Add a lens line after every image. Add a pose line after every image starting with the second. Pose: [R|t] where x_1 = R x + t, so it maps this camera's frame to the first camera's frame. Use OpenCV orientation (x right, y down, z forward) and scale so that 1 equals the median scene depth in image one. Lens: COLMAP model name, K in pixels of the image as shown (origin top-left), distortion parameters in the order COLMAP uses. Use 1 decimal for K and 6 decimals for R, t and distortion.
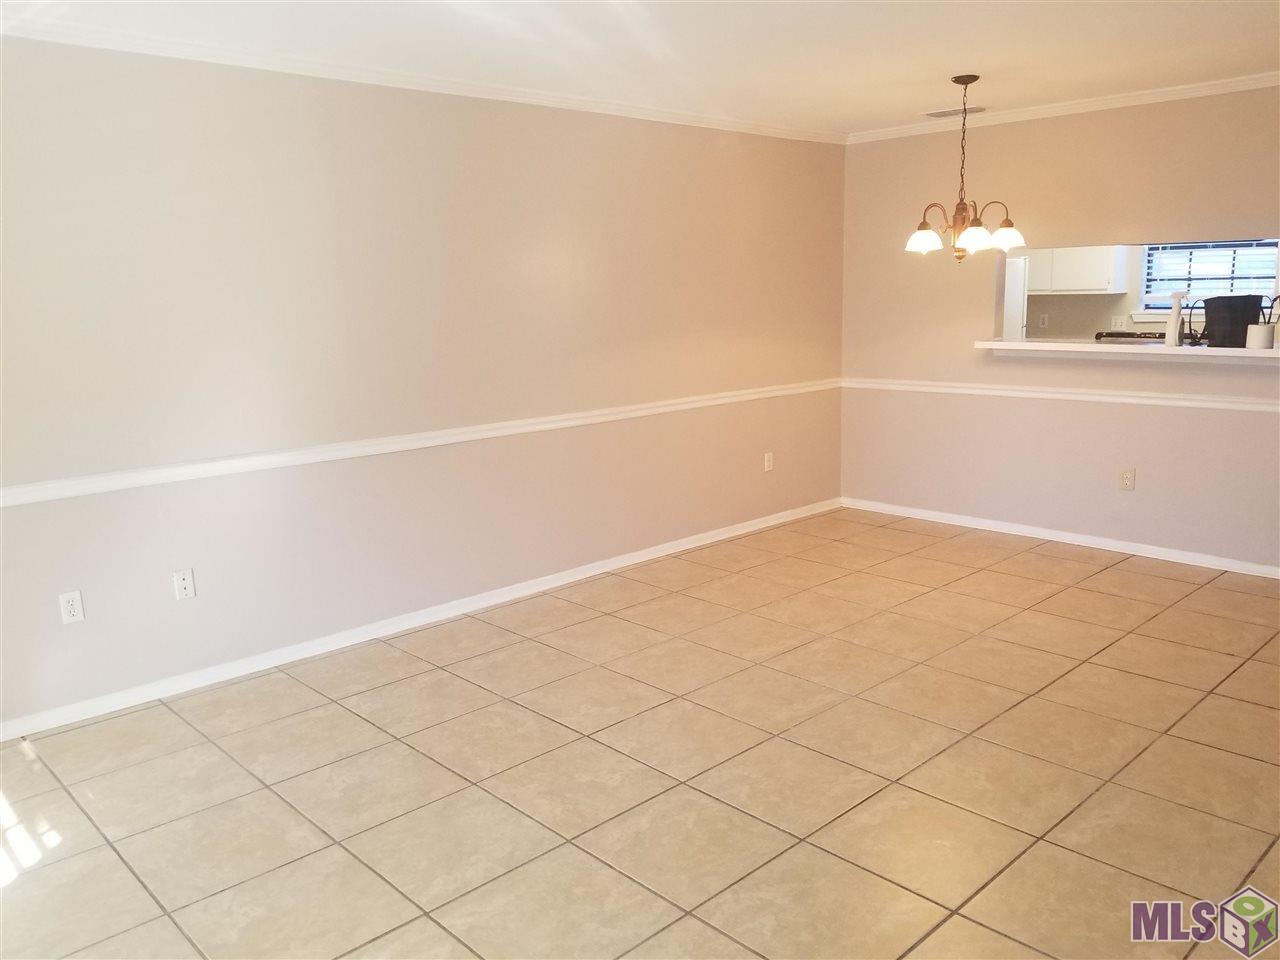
lens RADIAL K [[1003.0, 0, 640.7], [0, 1003.0, 444.1], [0, 0, 1]] dist [0.079682, -0.129571]
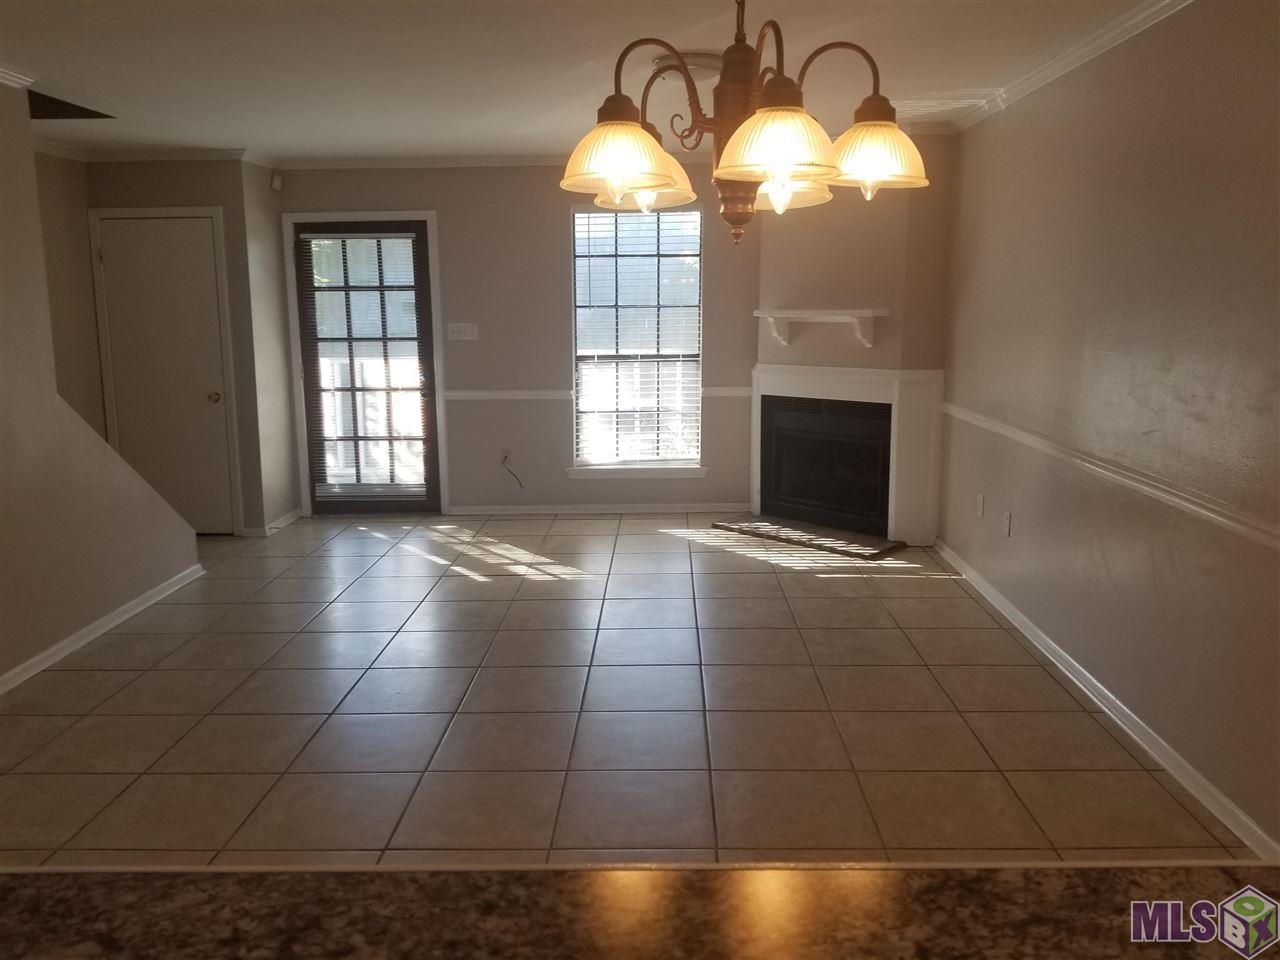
lens RADIAL K [[1003.0, 0, 640.7], [0, 1003.0, 444.1], [0, 0, 1]] dist [0.079682, -0.129571]
pose [[-0.707350, 0.125178, -0.695692, 0.667596], [-0.089856, 0.960287, 0.264149, -0.225714], [0.701129, 0.249357, -0.668011, 1.424795]]
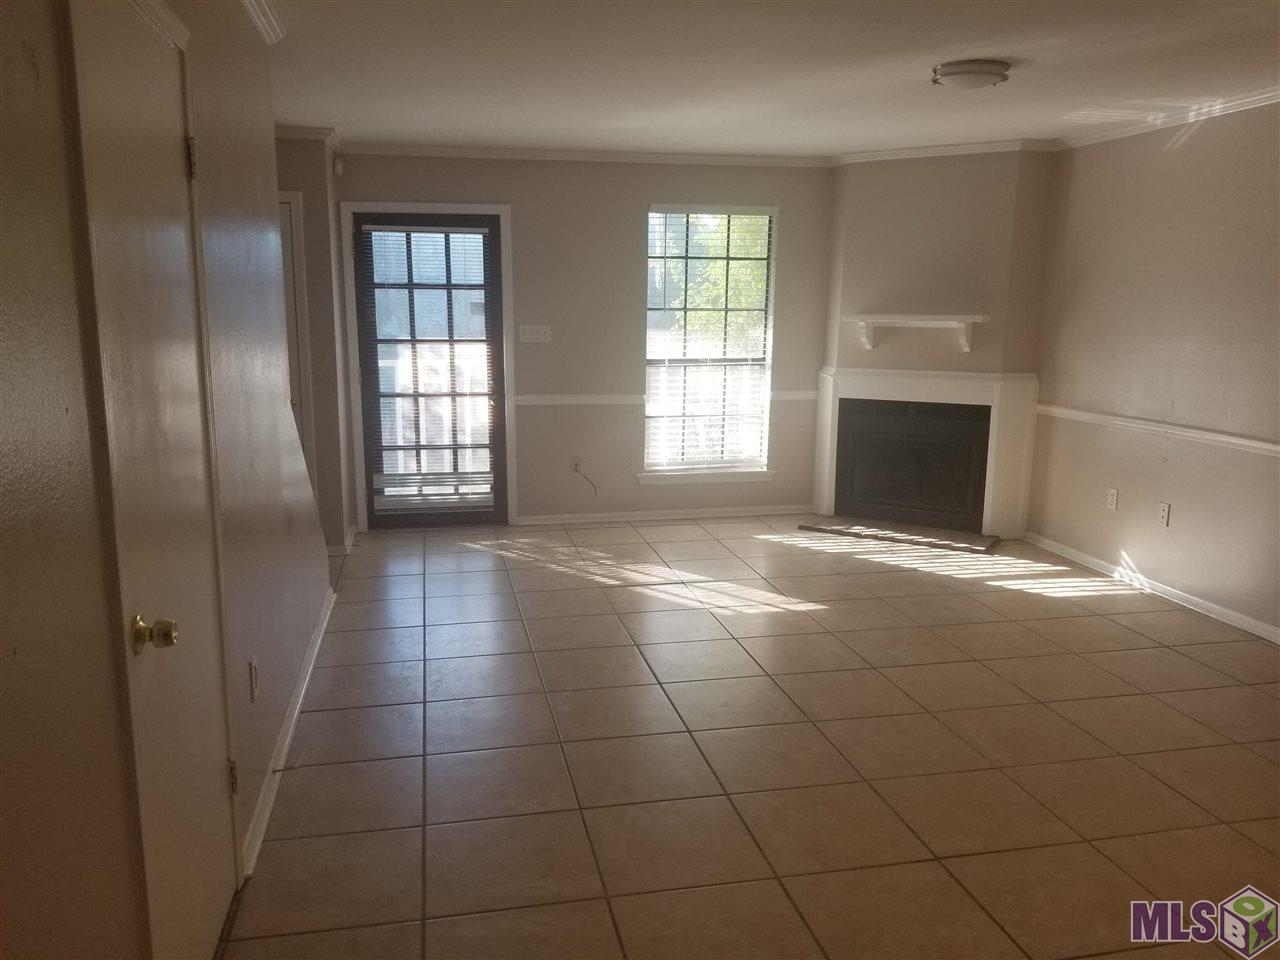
lens RADIAL K [[1005.1, 0, 640.0], [0, 1005.1, 480.0], [0, 0, 1]] dist [0.074366, -0.109124]
pose [[-0.525996, 0.162858, -0.834748, 0.981208], [-0.132295, 0.953880, 0.269463, -0.167709], [0.840134, 0.252170, -0.480192, 1.014848]]
